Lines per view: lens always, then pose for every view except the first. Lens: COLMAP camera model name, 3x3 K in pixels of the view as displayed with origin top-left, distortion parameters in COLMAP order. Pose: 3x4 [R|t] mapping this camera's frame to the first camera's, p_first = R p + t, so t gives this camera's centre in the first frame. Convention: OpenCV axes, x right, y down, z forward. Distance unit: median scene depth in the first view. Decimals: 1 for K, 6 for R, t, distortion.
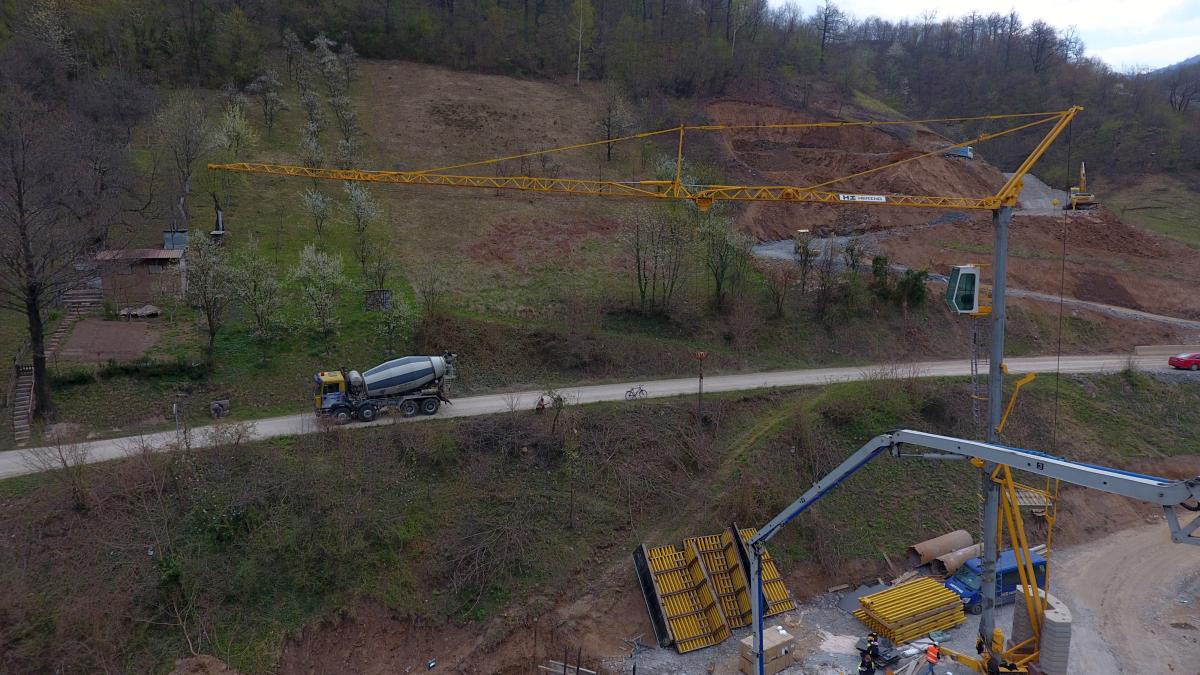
lens RADIAL K [[703.5, 0, 591.1], [0, 703.5, 319.1], [0, 0, 1]] dist [-0.002771, -0.002159]
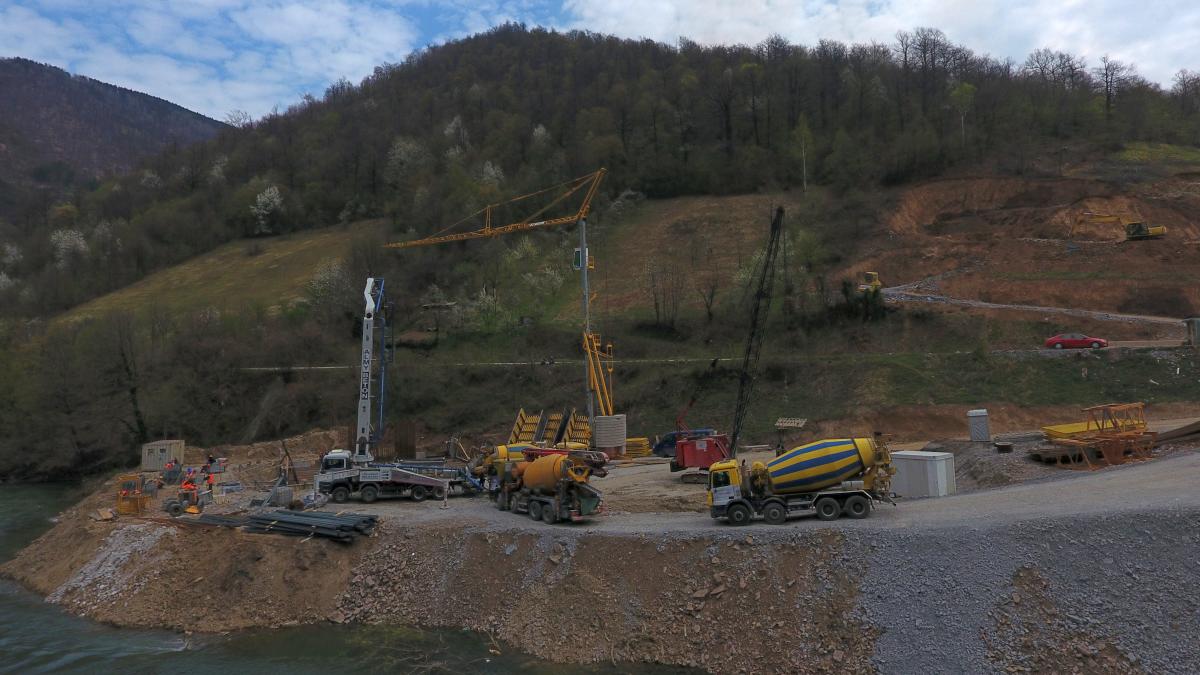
lens RADIAL K [[703.5, 0, 591.1], [0, 703.5, 319.1], [0, 0, 1]] dist [-0.002771, -0.002159]
pose [[0.760020, -0.056772, -0.647415, 1.310038], [-0.068304, 0.983682, -0.166444, 0.330865], [0.646300, 0.170721, 0.743741, -0.351723]]
